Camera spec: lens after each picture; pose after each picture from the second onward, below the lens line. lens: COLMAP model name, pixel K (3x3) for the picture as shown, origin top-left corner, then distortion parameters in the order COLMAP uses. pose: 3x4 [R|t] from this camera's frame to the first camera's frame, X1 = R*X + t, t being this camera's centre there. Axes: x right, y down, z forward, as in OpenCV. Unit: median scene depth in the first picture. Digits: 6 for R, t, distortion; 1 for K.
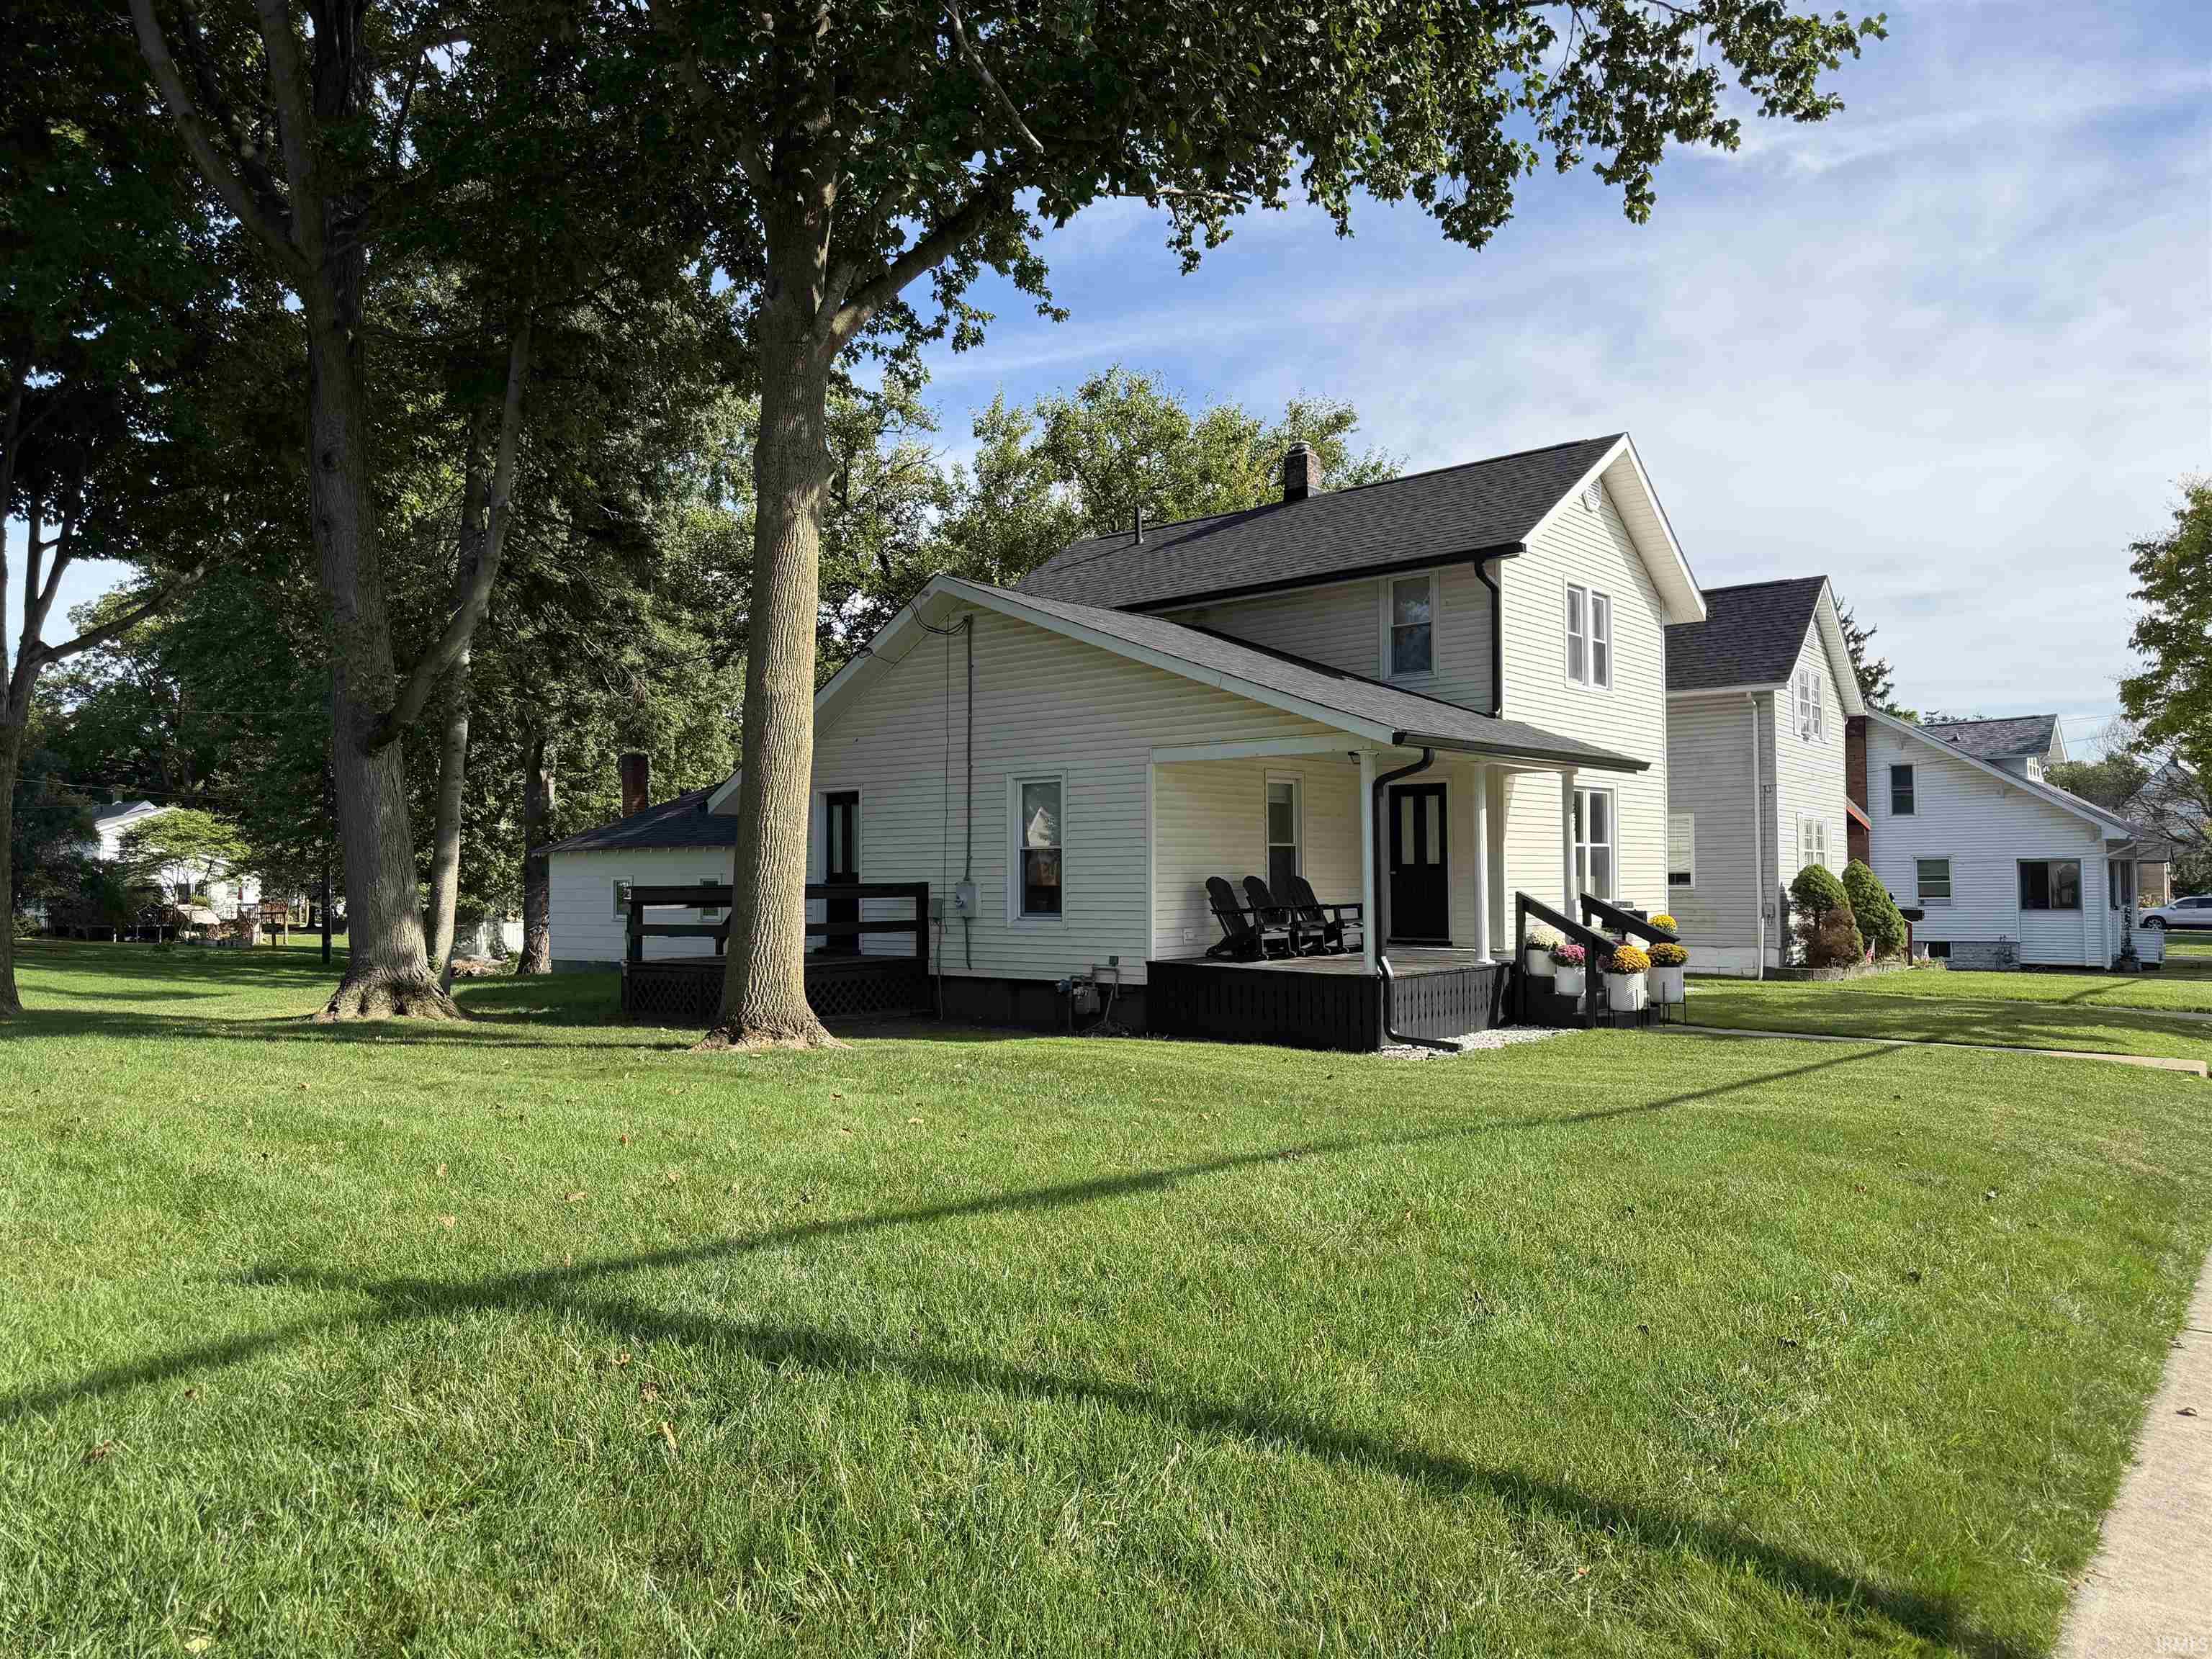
lens RADIAL K [[1569.7, 0, 1095.3], [0, 1569.7, 848.3], [0, 0, 1]] dist [0.035901, -0.044635]
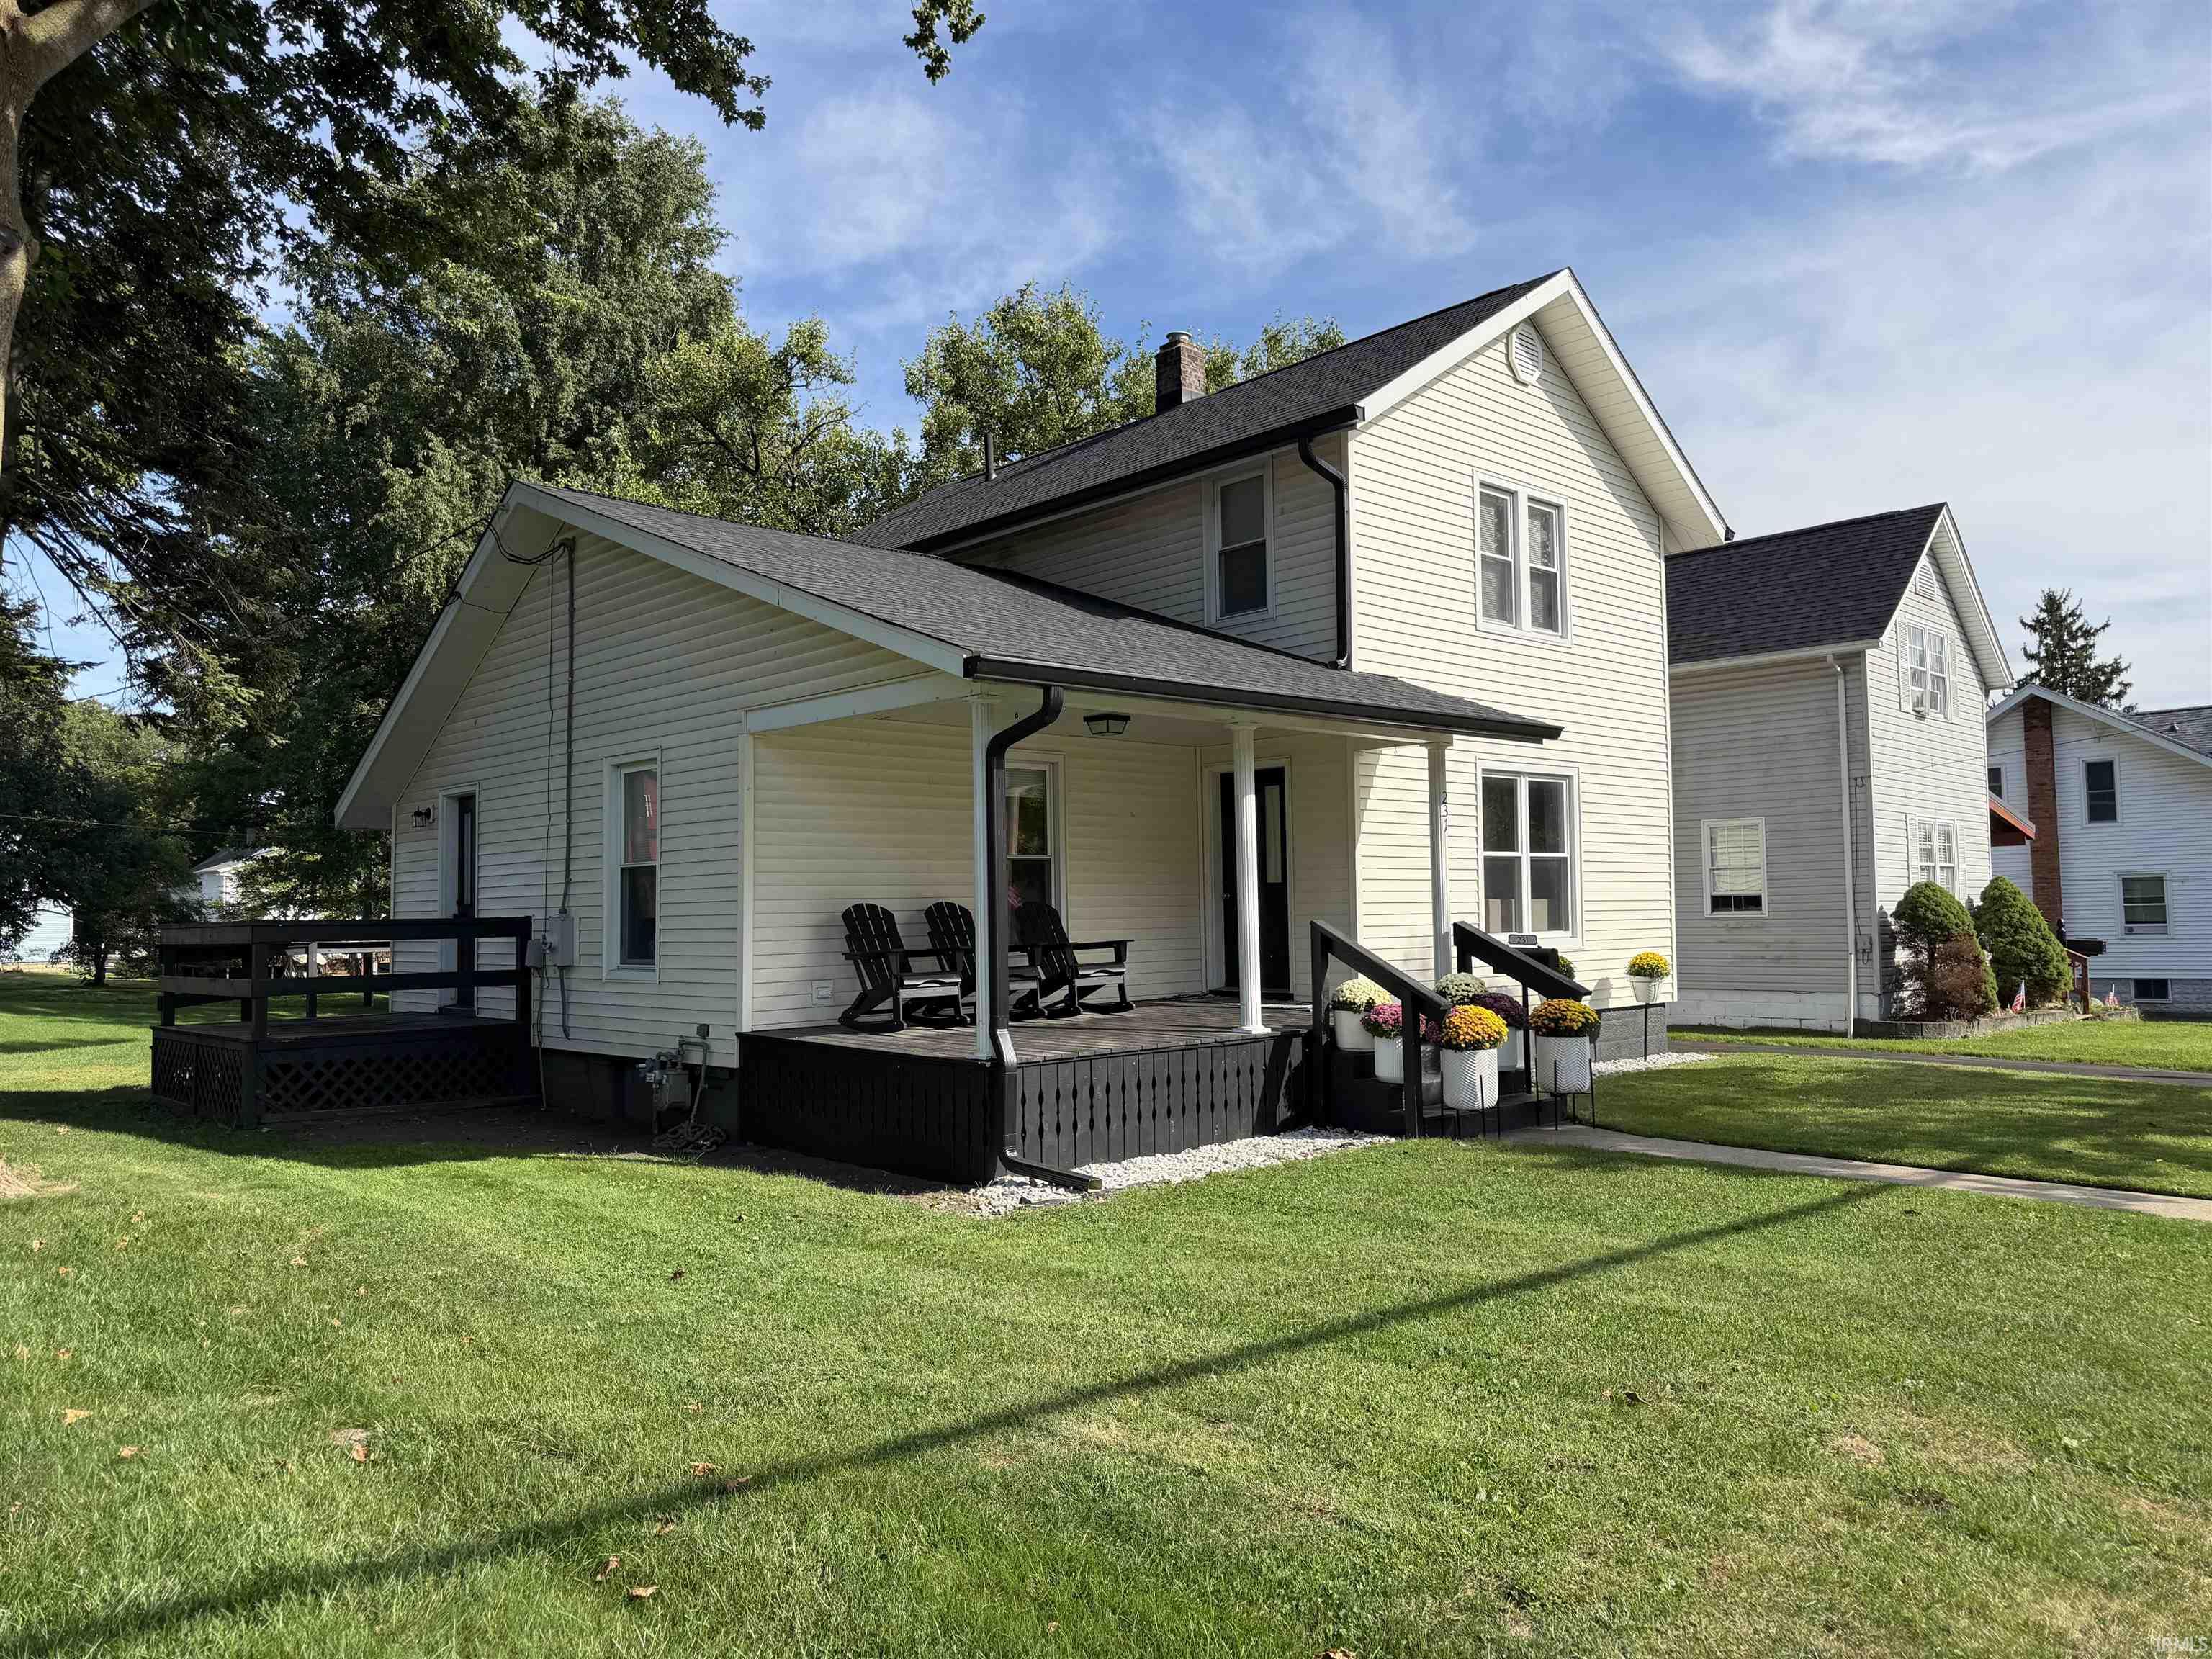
lens RADIAL K [[1569.7, 0, 1110.7], [0, 1569.7, 824.1], [0, 0, 1]] dist [0.035901, -0.044635]
pose [[0.994720, -0.017345, -0.101150, 0.221068], [0.013612, 0.999204, -0.037486, 0.009906], [0.101720, 0.035911, 0.994165, 0.306613]]
